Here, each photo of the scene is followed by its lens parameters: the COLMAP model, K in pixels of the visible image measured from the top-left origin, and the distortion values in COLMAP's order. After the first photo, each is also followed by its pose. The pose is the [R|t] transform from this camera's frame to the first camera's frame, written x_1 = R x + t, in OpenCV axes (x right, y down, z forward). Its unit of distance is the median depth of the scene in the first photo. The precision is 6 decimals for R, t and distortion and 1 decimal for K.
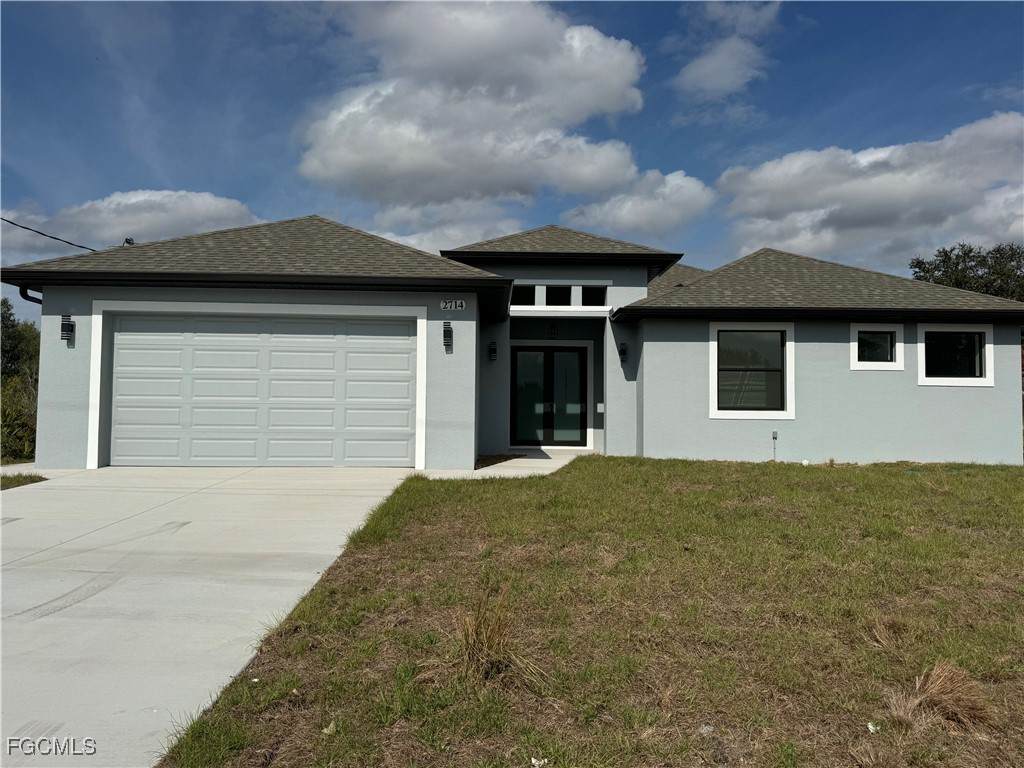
lens RADIAL K [[758.4, 0, 512.0], [0, 758.4, 384.0], [0, 0, 1]] dist [0.066183, -0.094841]
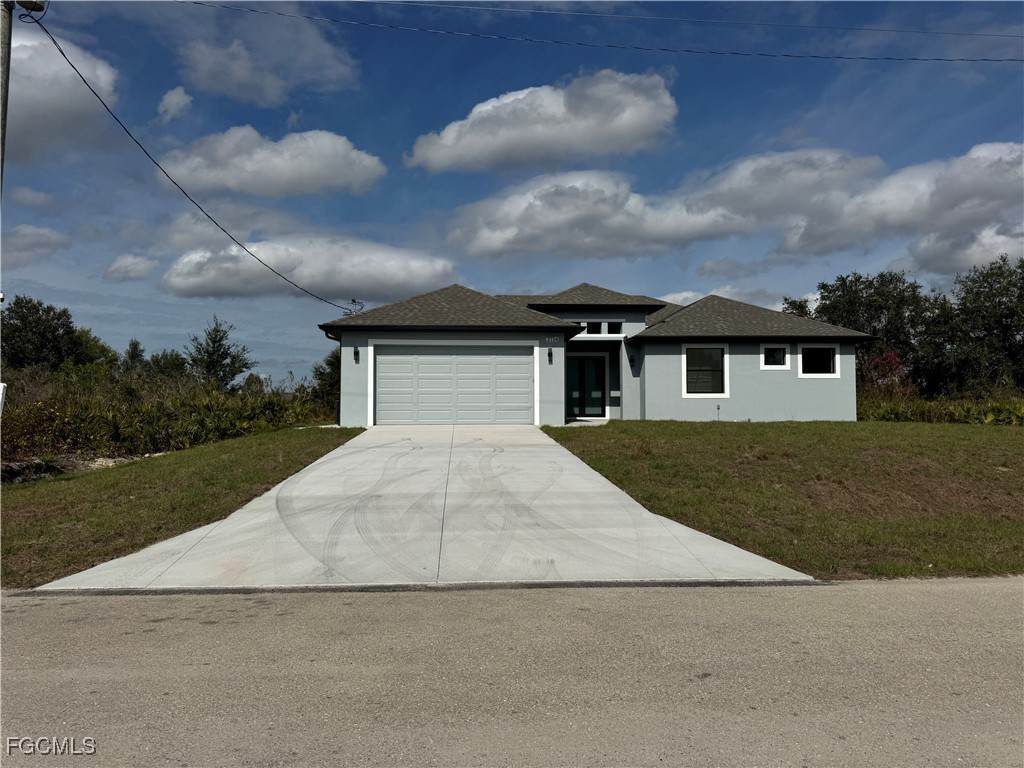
lens RADIAL K [[720.4, 0, 512.0], [0, 720.4, 384.0], [0, 0, 1]] dist [0.096286, -0.149967]
pose [[0.998552, -0.010852, 0.052698, -0.221598], [0.010365, 0.999901, 0.009508, -0.007723], [-0.052796, -0.008948, 0.998565, -0.652412]]
